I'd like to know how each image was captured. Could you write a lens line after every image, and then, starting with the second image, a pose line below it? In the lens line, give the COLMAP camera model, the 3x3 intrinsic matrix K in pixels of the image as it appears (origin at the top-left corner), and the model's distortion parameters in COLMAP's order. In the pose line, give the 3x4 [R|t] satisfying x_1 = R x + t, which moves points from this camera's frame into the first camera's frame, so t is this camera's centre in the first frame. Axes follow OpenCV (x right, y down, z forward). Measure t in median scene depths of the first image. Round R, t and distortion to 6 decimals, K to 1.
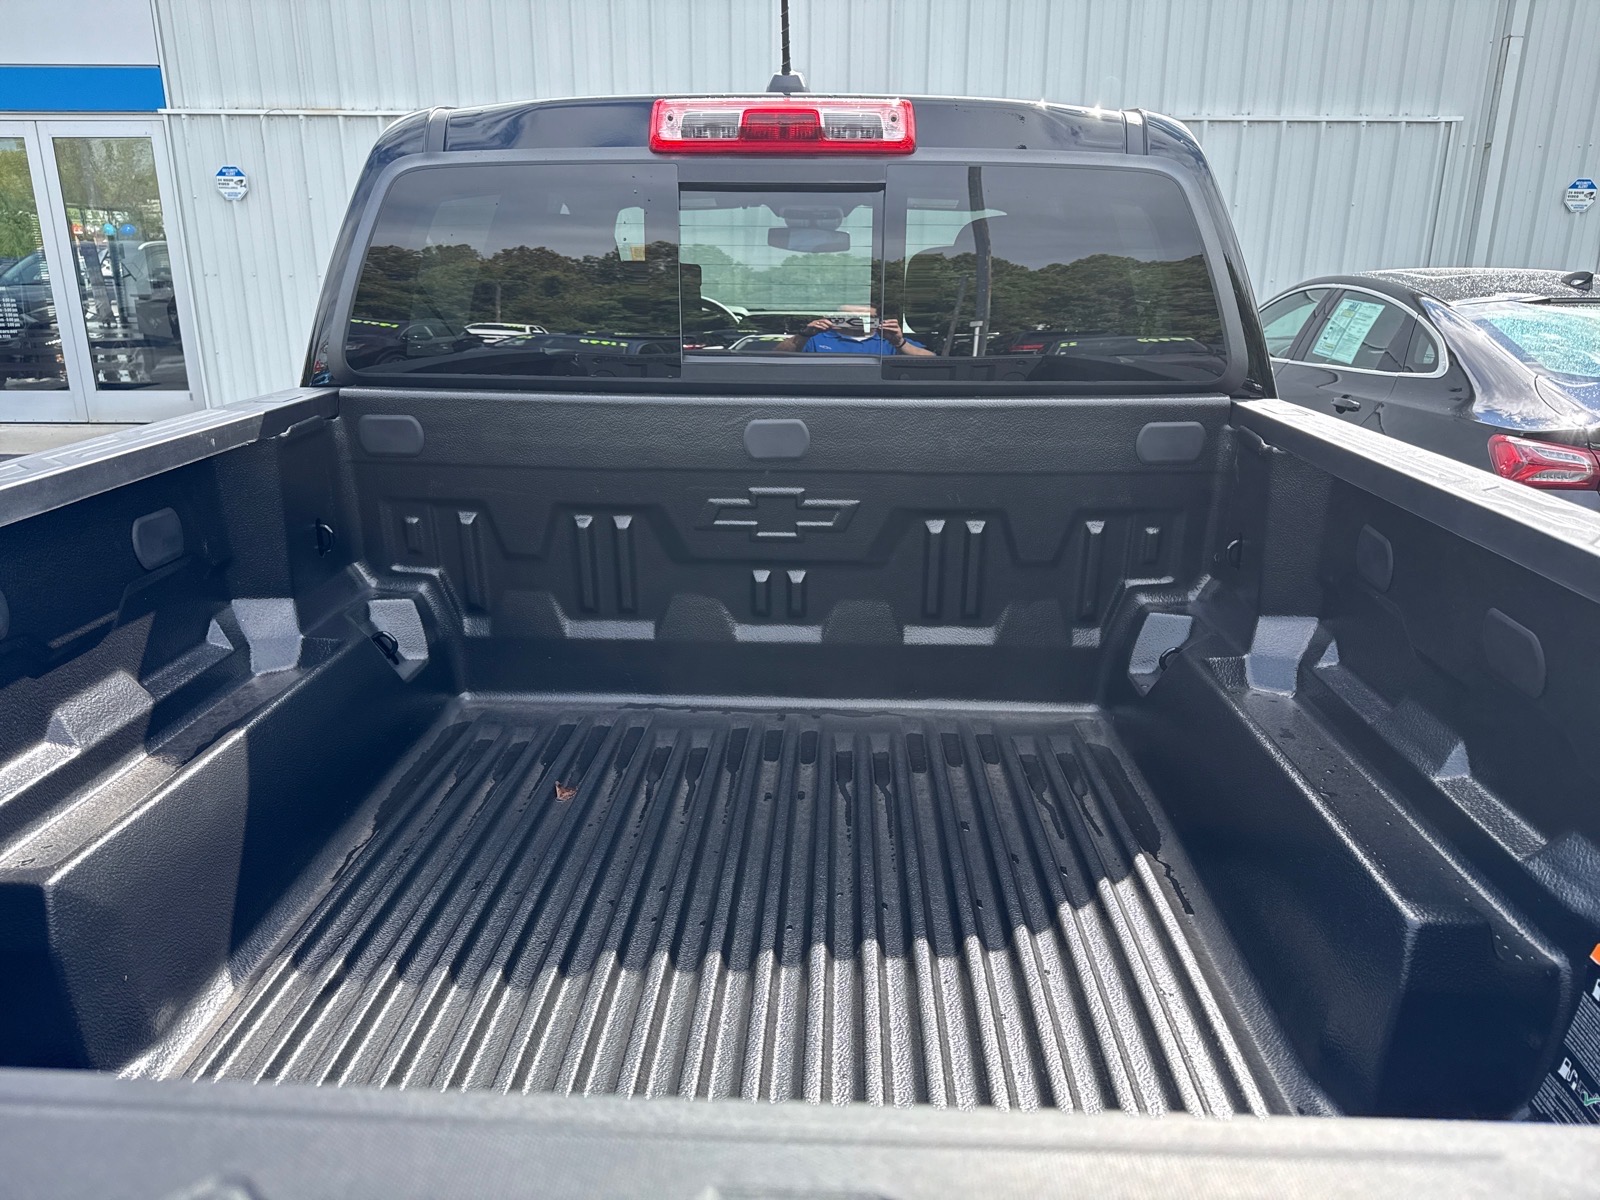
lens RADIAL K [[1136.4, 0, 804.3], [0, 1136.4, 596.0], [0, 0, 1]] dist [0.026759, -0.027058]
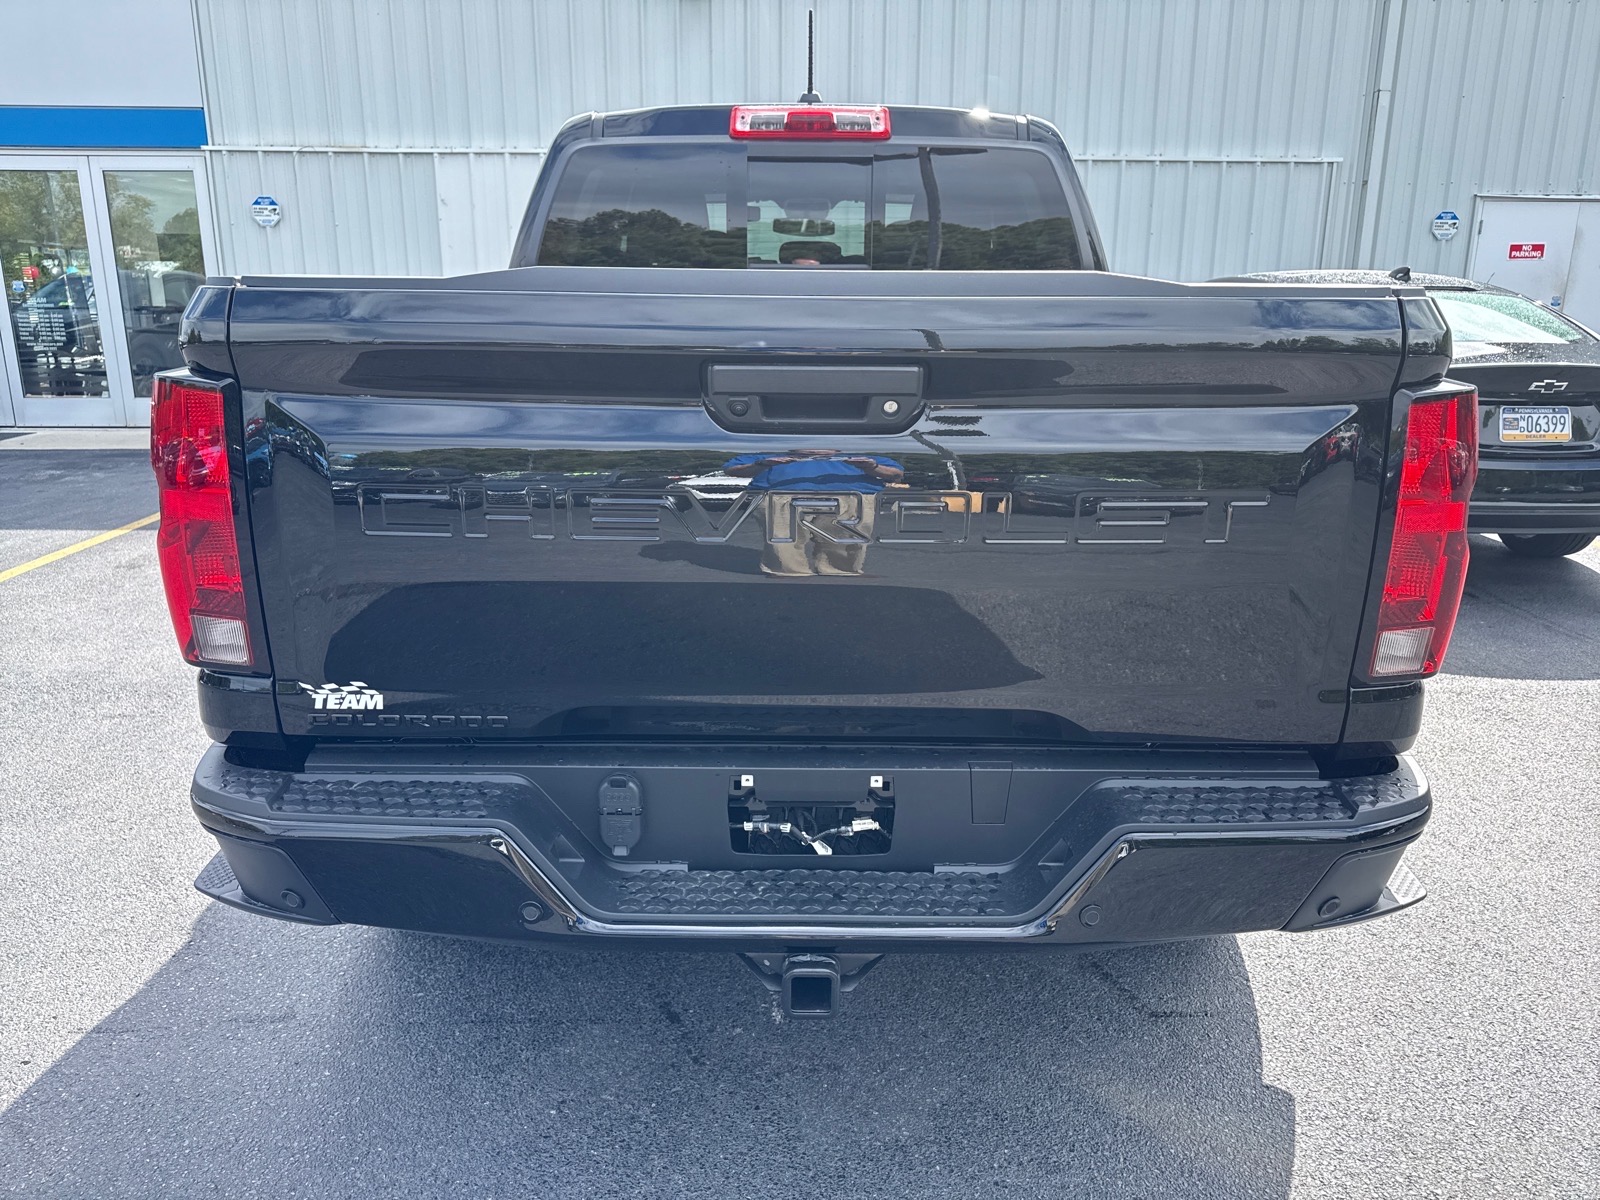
lens RADIAL K [[1136.4, 0, 792.2], [0, 1136.4, 600.7], [0, 0, 1]] dist [0.026759, -0.027058]
pose [[0.999569, -0.005754, 0.028784, -0.020111], [0.006831, 0.999275, -0.037467, 0.070826], [-0.028548, 0.037648, 0.998883, -0.129366]]
